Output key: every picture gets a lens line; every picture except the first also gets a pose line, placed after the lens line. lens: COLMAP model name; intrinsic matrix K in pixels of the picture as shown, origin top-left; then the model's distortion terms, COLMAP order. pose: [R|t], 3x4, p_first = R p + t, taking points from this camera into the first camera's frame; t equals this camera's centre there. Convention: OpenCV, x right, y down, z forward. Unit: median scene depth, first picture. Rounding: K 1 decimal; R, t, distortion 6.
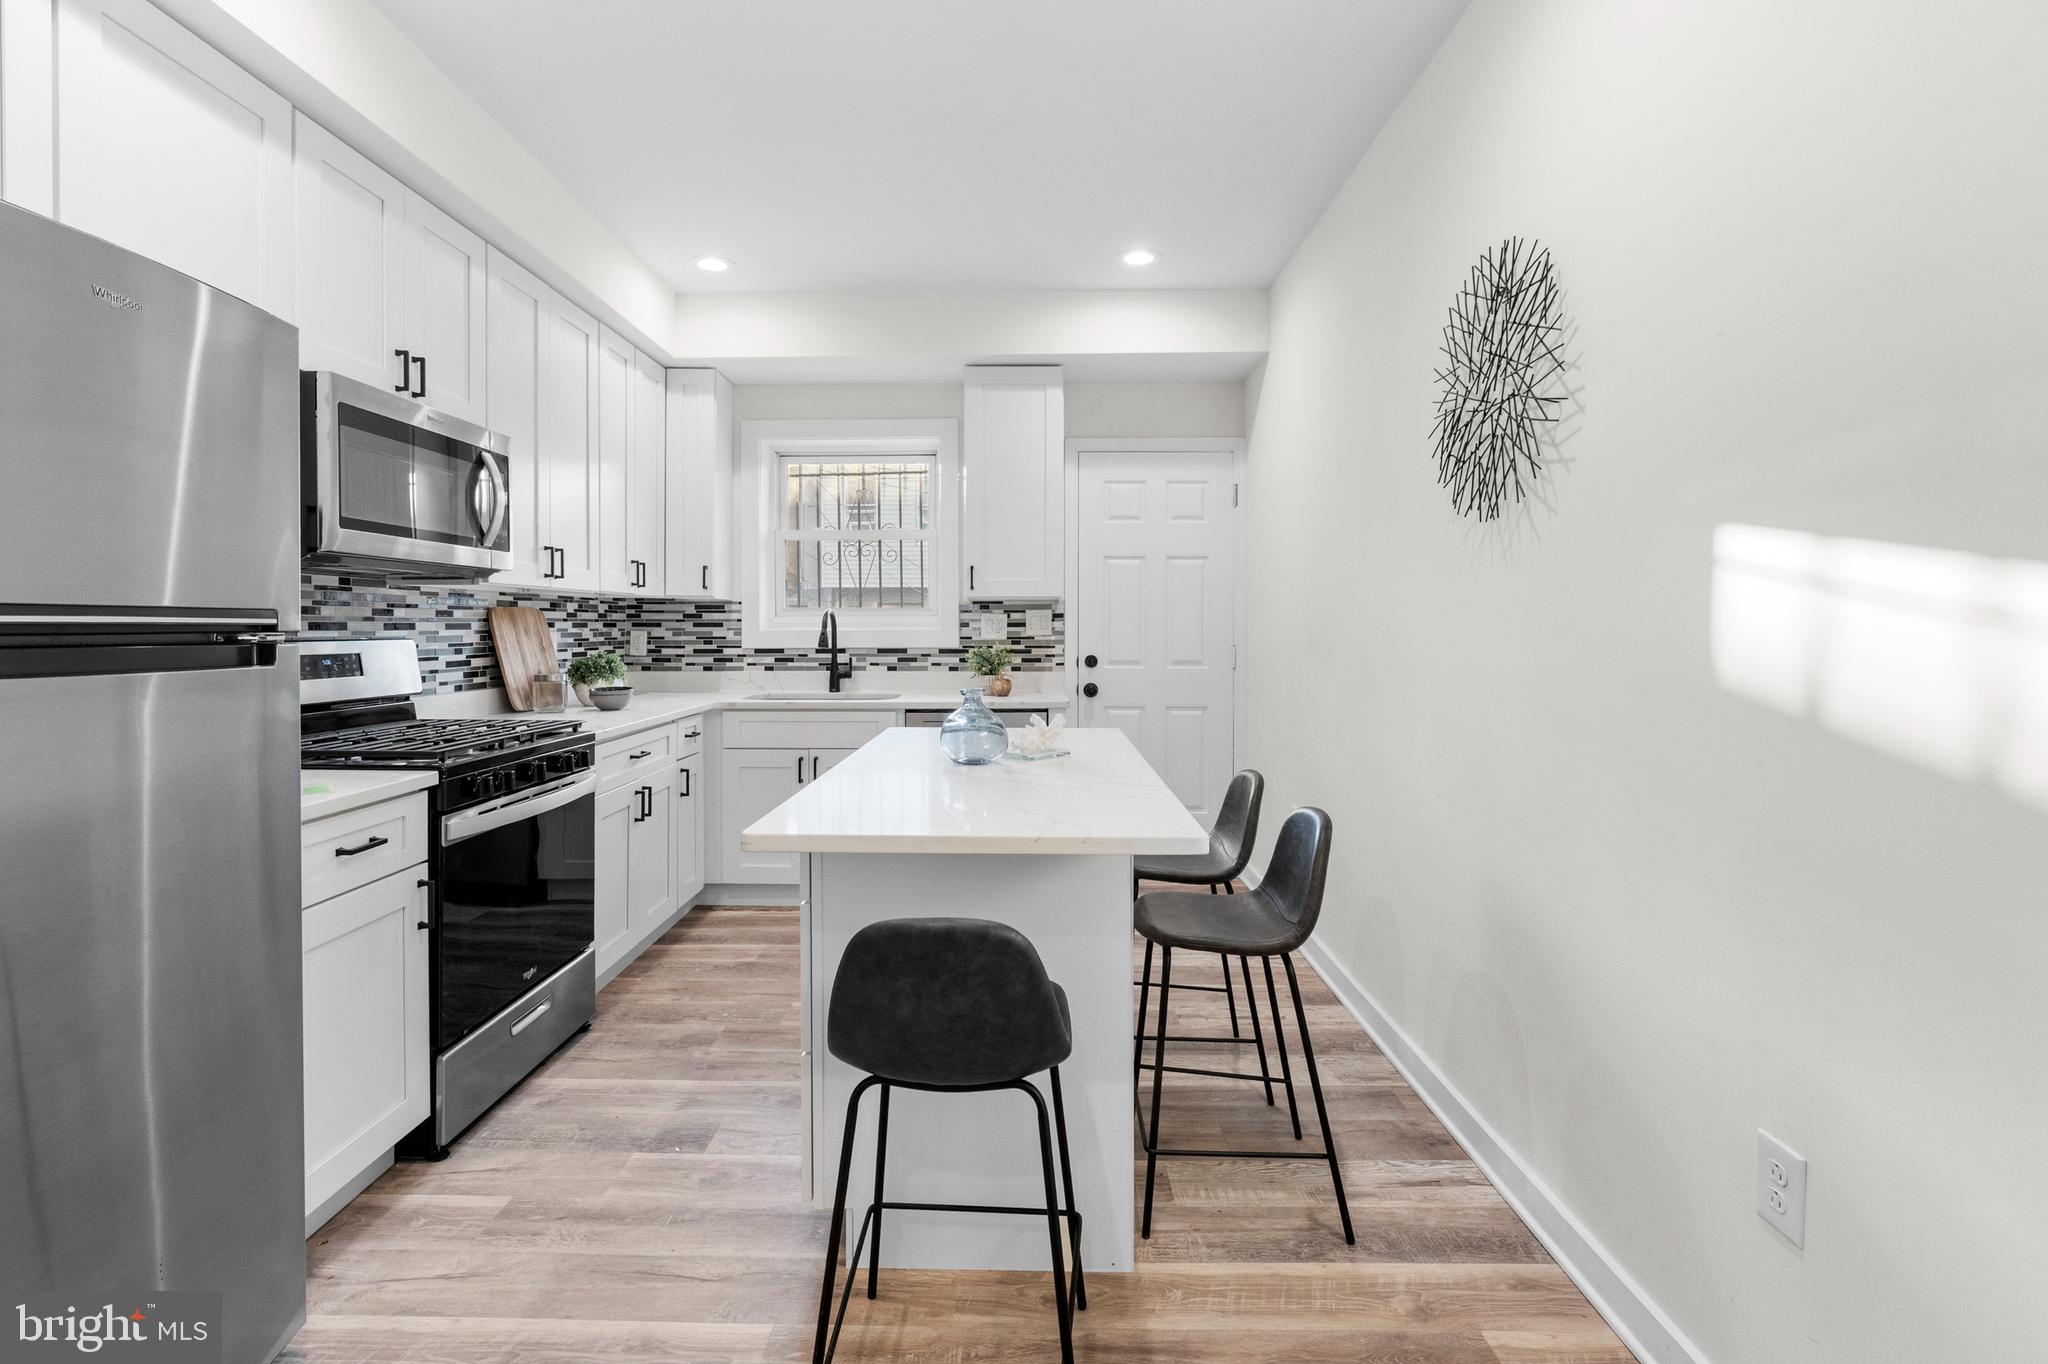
lens RADIAL K [[921.1, 0, 1016.3], [0, 921.1, 631.9], [0, 0, 1]] dist [0.000144, -0.000320]
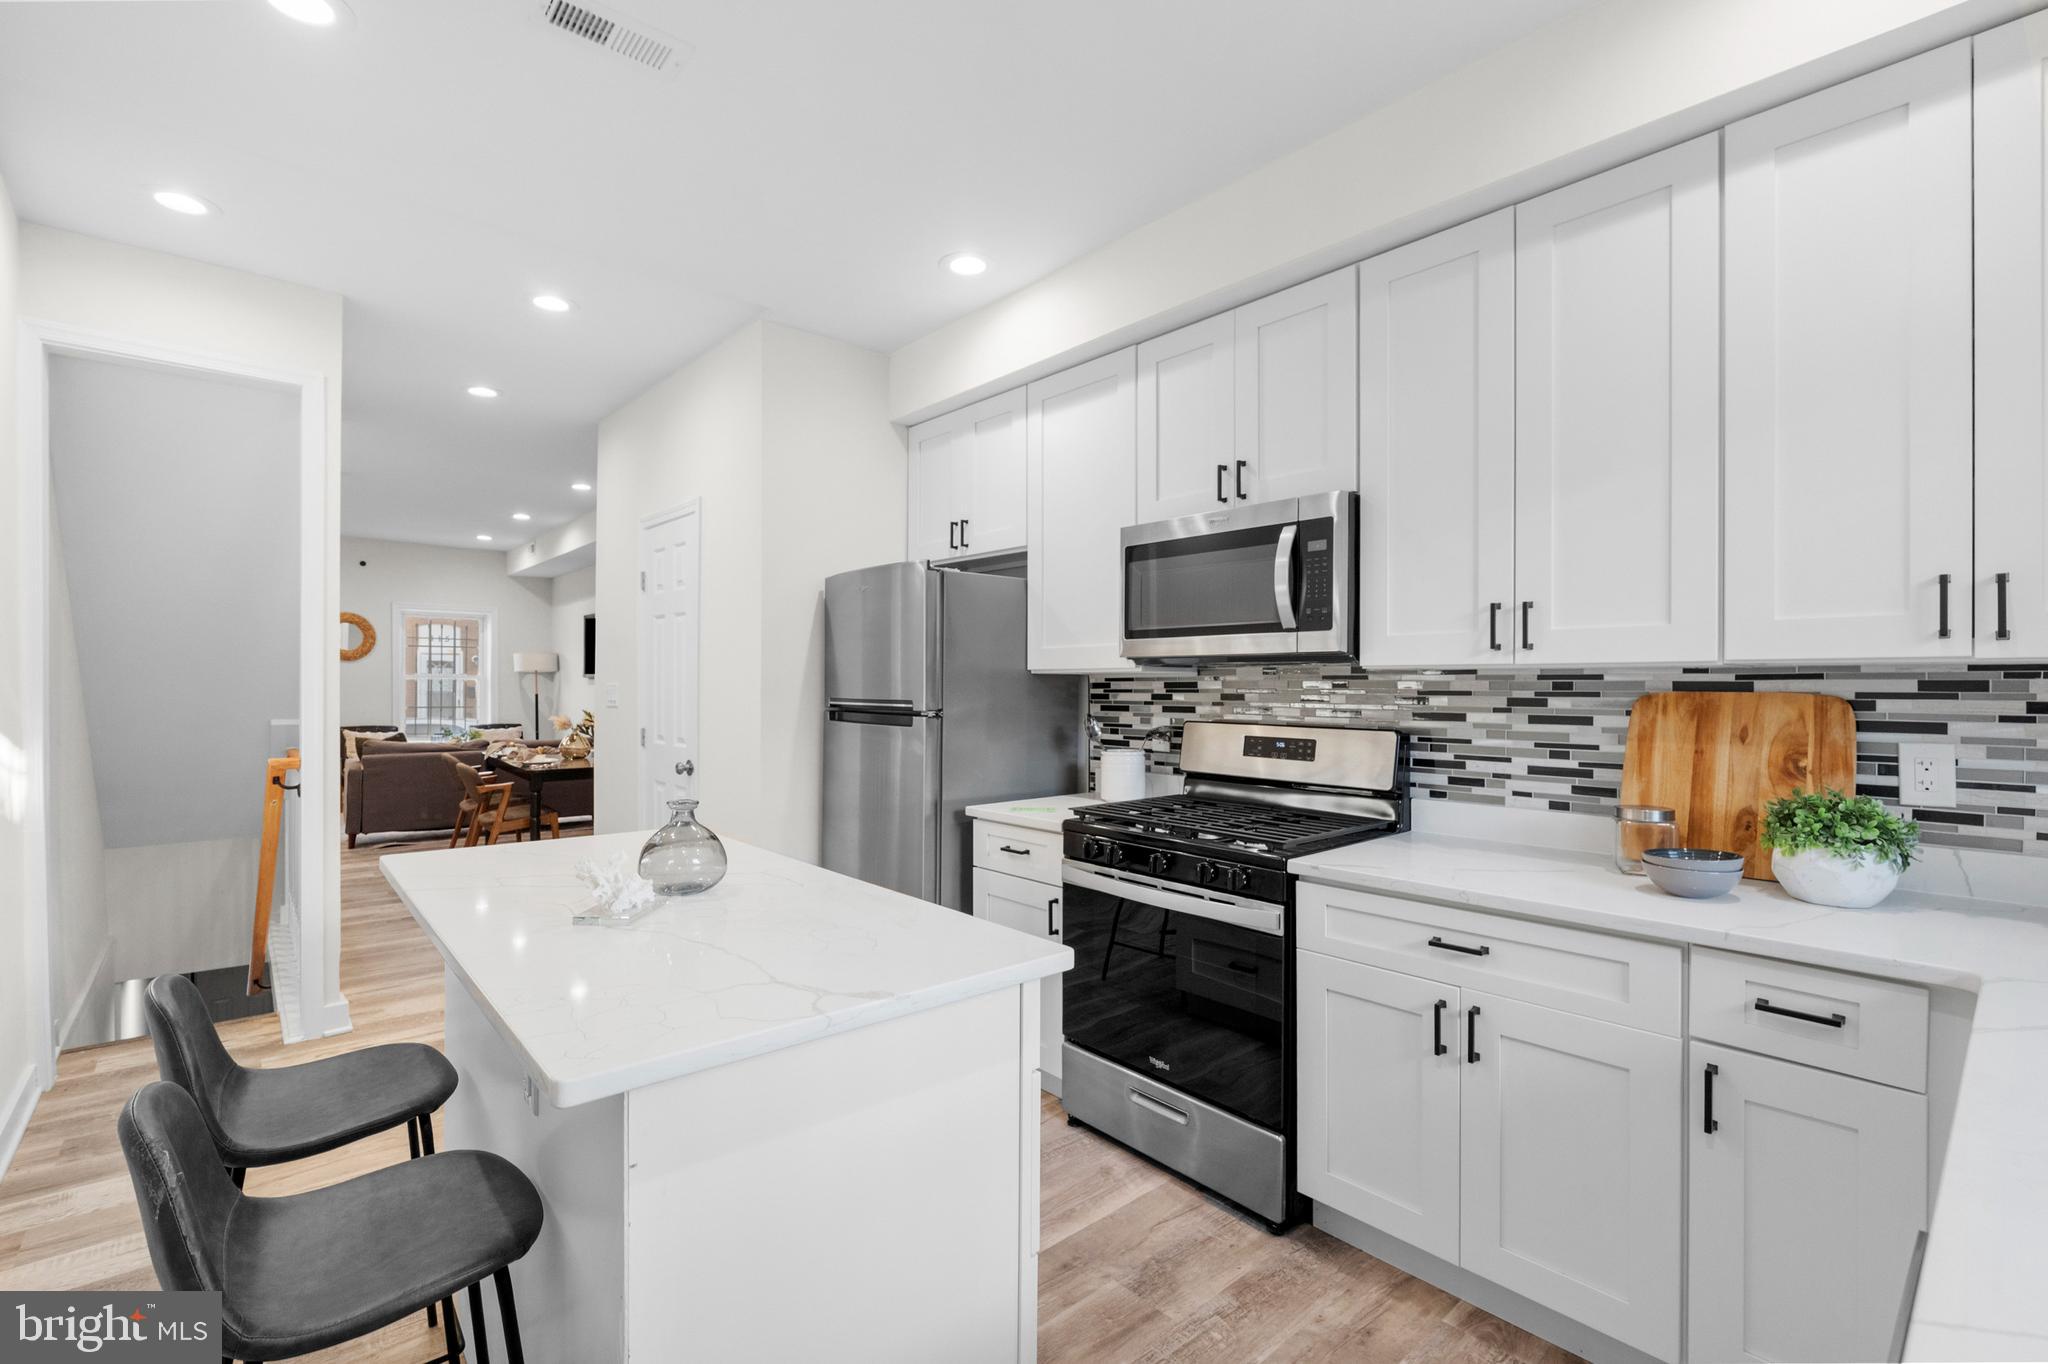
lens RADIAL K [[921.1, 0, 1033.0], [0, 921.1, 687.2], [0, 0, 1]] dist [0.000144, -0.000320]
pose [[-0.737222, -0.030512, -0.674961, 0.187859], [-0.029953, 0.999474, -0.012466, -0.010413], [0.674986, 0.011027, -0.737748, 1.223712]]
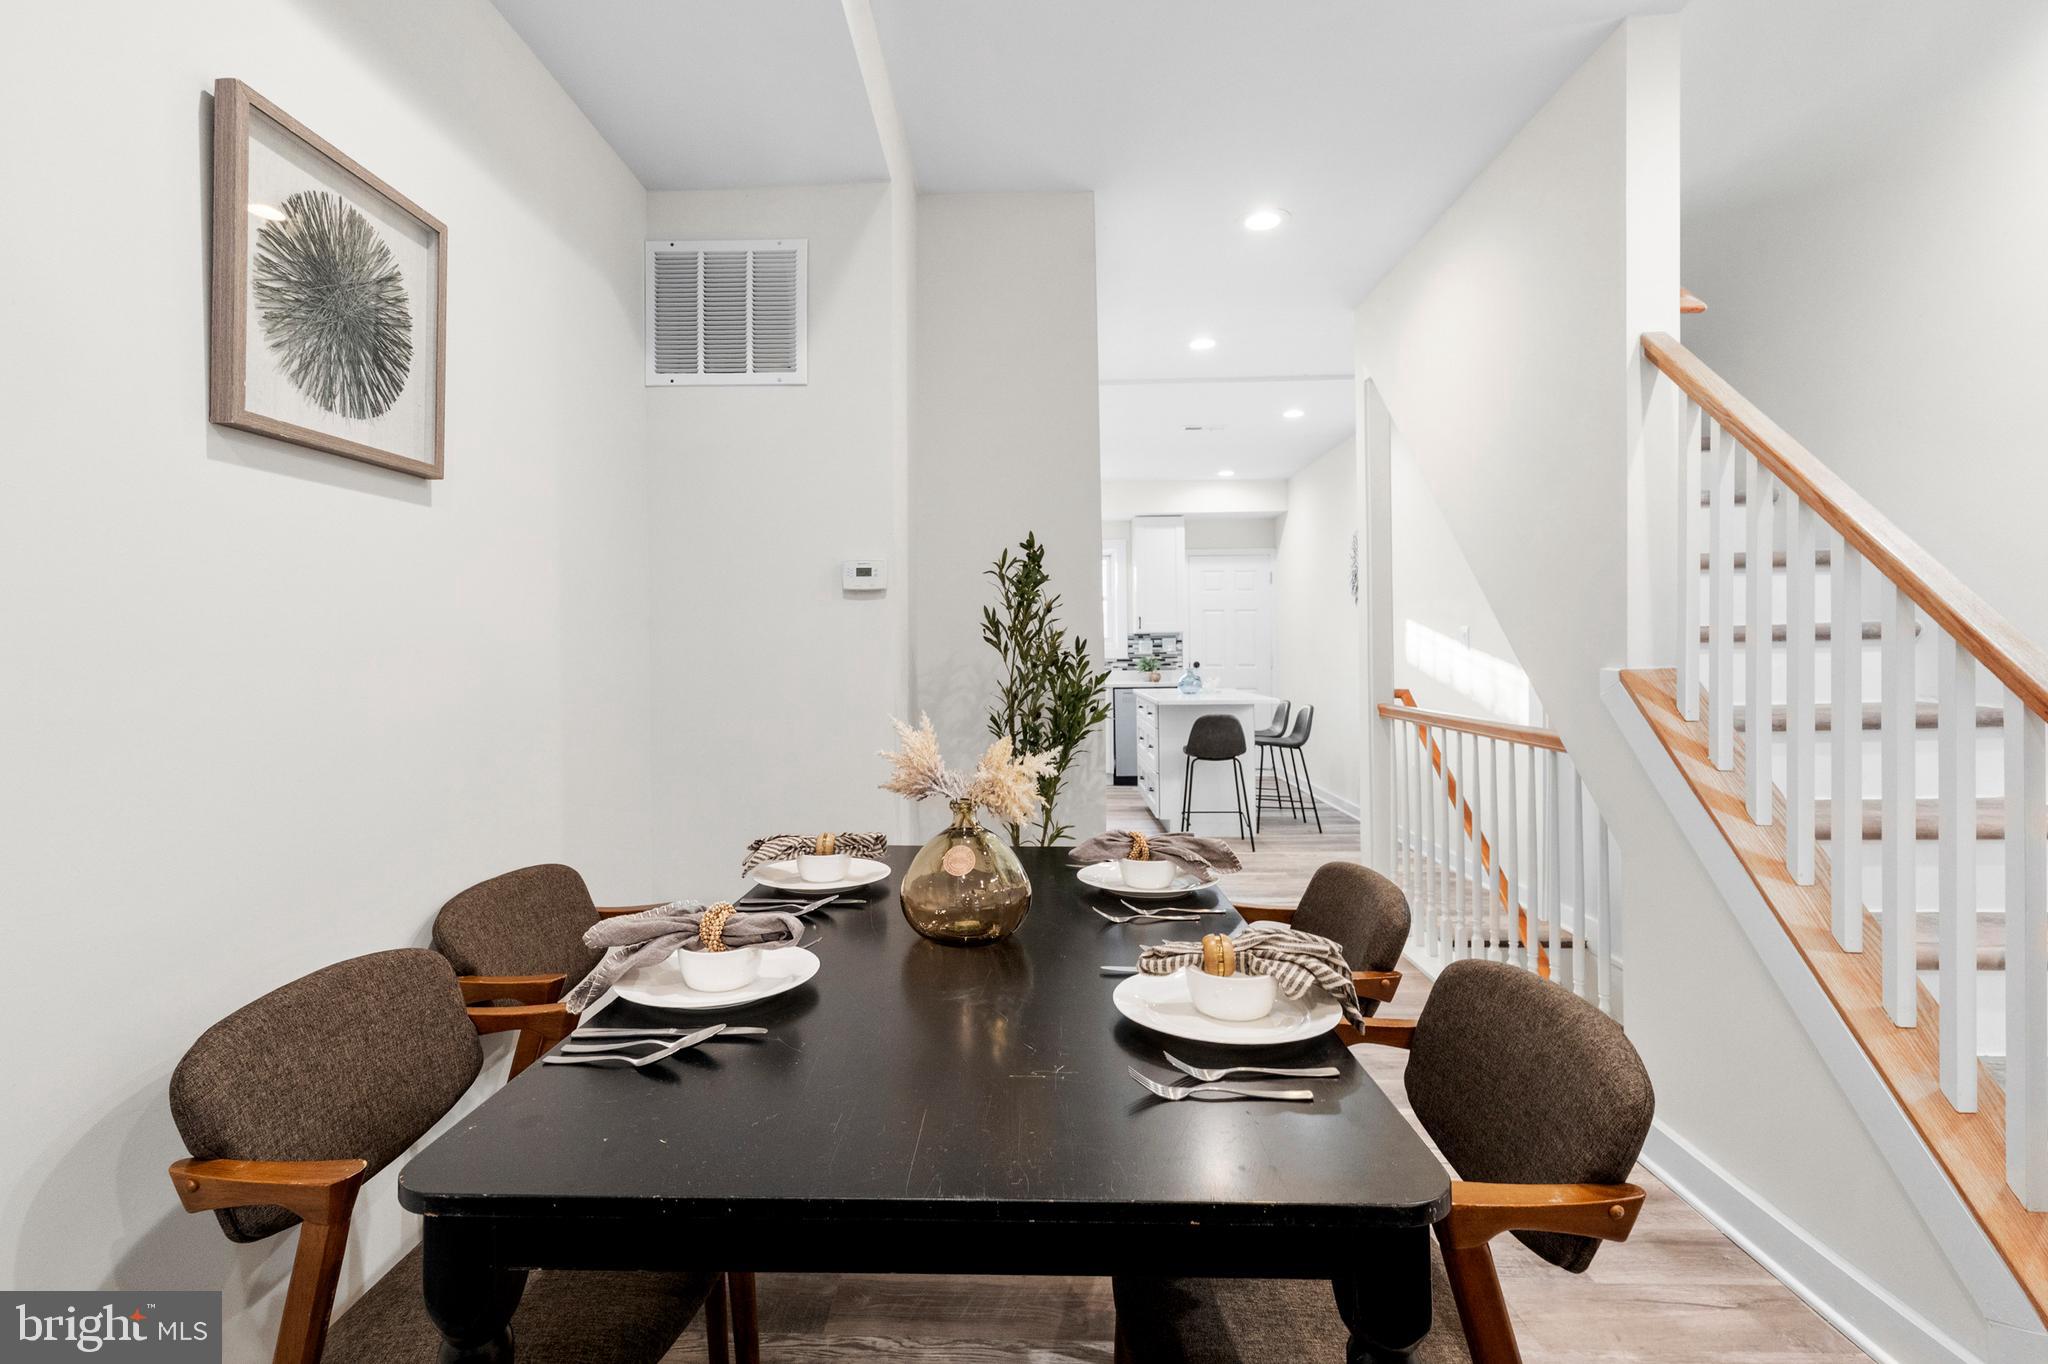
lens RADIAL K [[921.1, 0, 1020.2], [0, 921.1, 643.0], [0, 0, 1]] dist [0.000144, -0.000320]
pose [[0.999912, -0.010458, -0.008208, -0.313322], [0.010350, 0.999861, -0.013091, 0.009218], [0.008344, 0.013005, 0.999881, -1.069881]]
